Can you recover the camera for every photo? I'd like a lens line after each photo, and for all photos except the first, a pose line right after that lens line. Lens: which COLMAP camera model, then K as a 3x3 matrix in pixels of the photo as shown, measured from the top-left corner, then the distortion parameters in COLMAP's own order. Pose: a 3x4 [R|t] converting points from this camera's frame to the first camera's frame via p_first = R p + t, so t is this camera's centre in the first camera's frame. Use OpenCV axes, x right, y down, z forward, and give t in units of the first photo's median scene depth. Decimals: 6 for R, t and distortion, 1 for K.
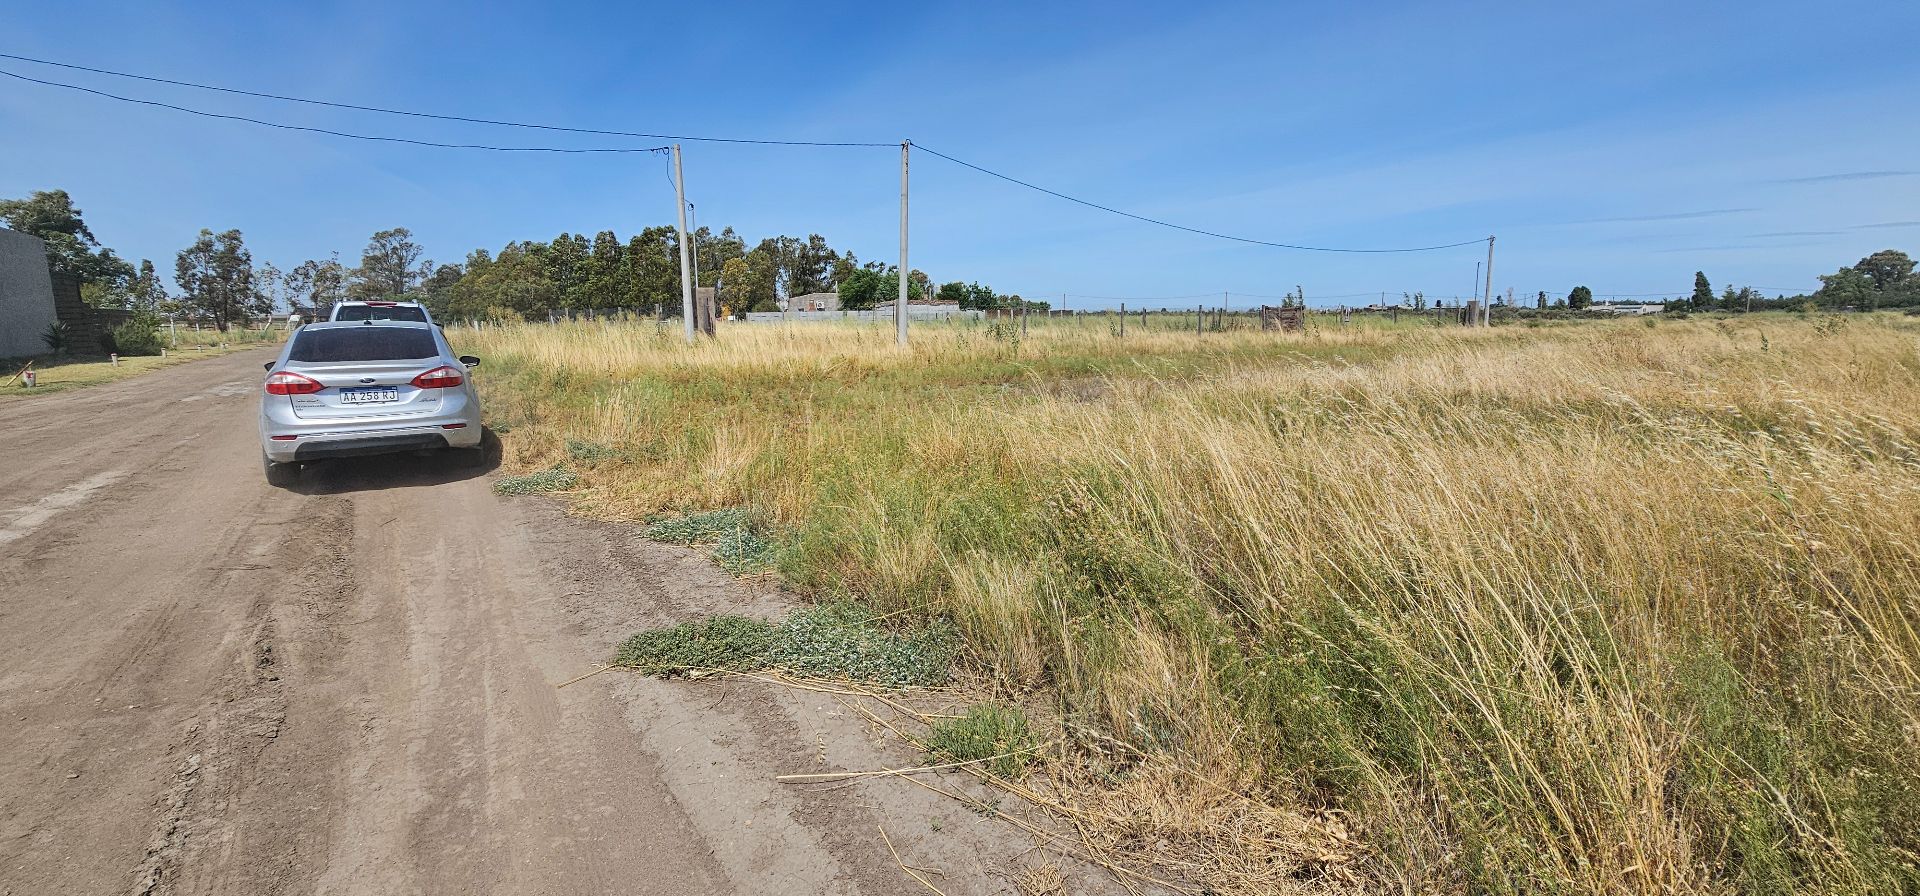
lens RADIAL K [[784.5, 0, 967.5], [0, 784.5, 442.1], [0, 0, 1]] dist [-0.001944, 0.000747]
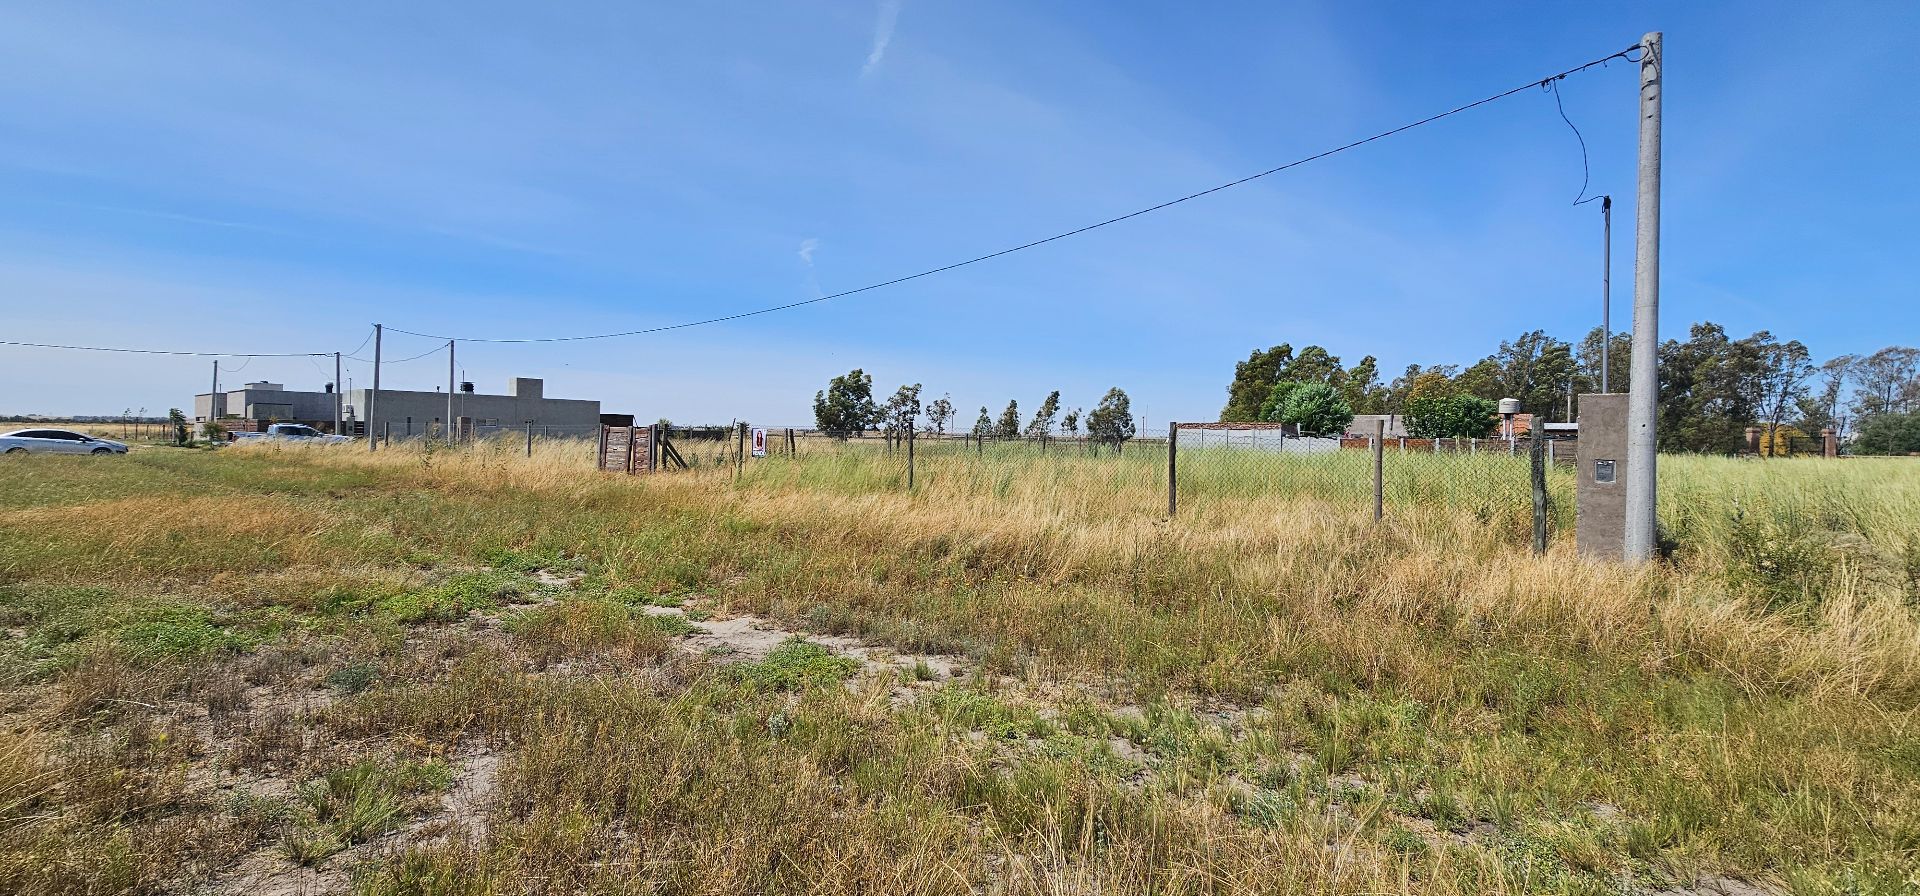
lens RADIAL K [[784.5, 0, 967.5], [0, 784.5, 438.1], [0, 0, 1]] dist [-0.001944, 0.000747]
pose [[0.250577, 0.009443, -0.968051, 0.490682], [-0.170117, 0.984822, -0.034428, -0.087974], [0.953033, 0.173309, 0.248380, 0.514609]]
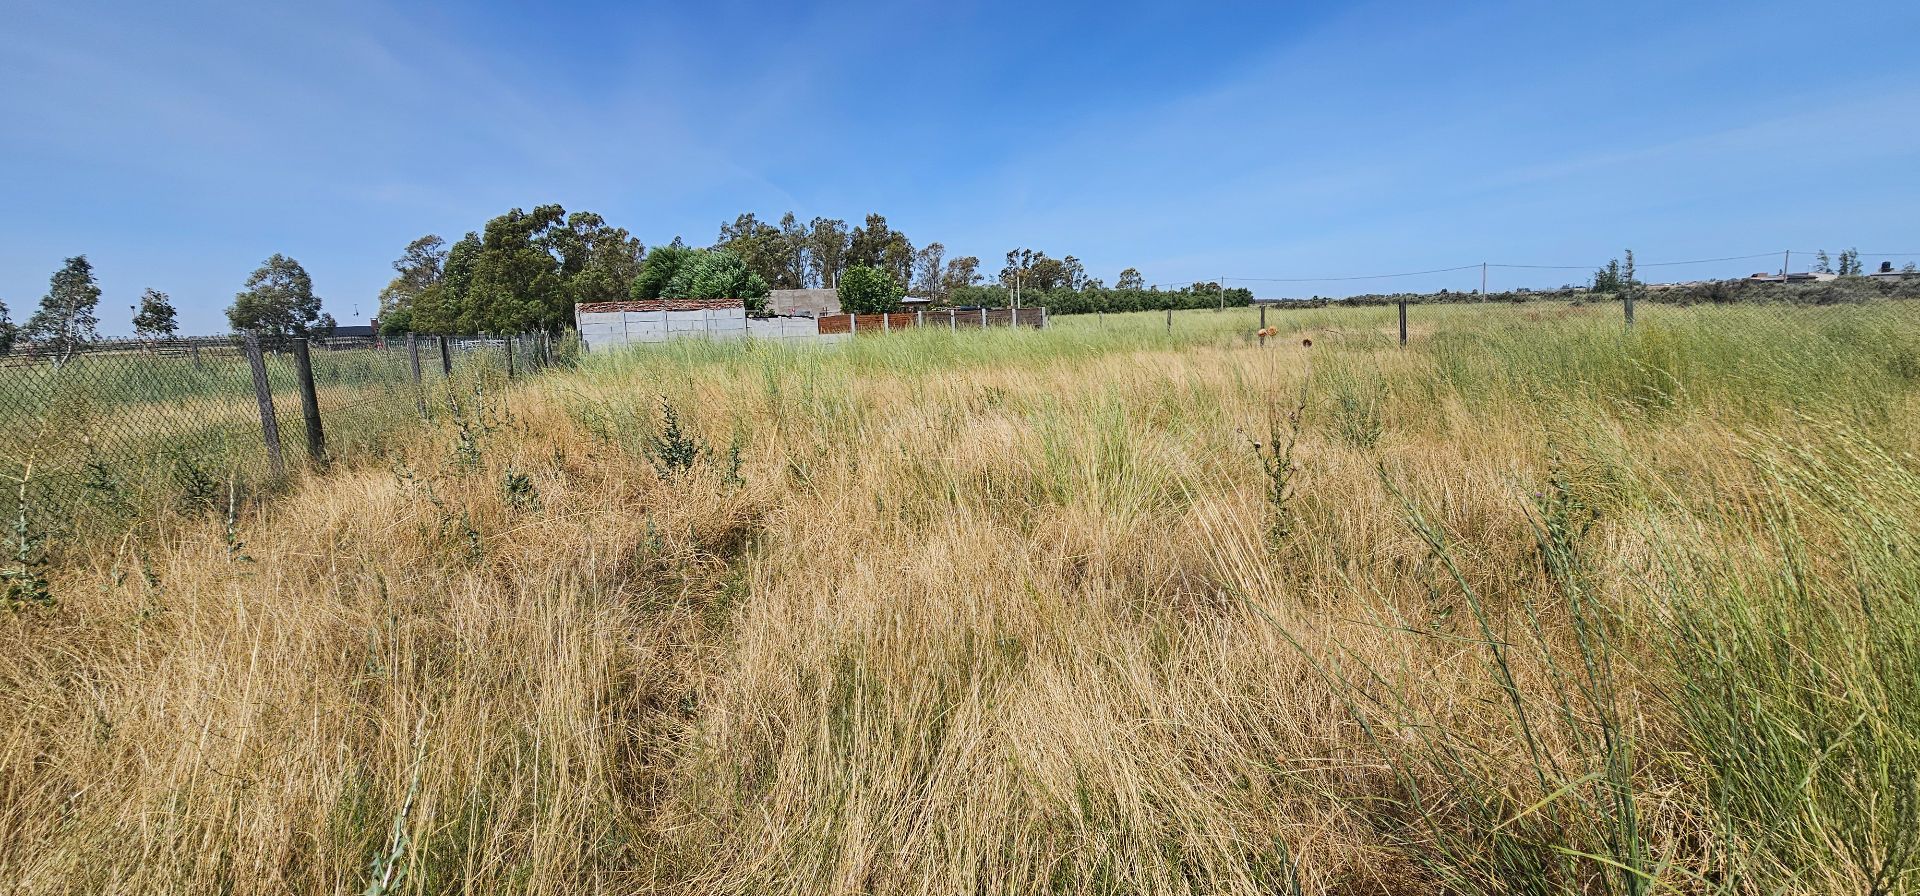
lens RADIAL K [[784.5, 0, 964.2], [0, 784.5, 441.0], [0, 0, 1]] dist [-0.001944, 0.000747]
pose [[0.954300, 0.019047, -0.298244, 0.231344], [-0.017070, 0.999812, 0.009234, -0.087127], [0.298363, -0.003721, 0.954445, 0.505103]]
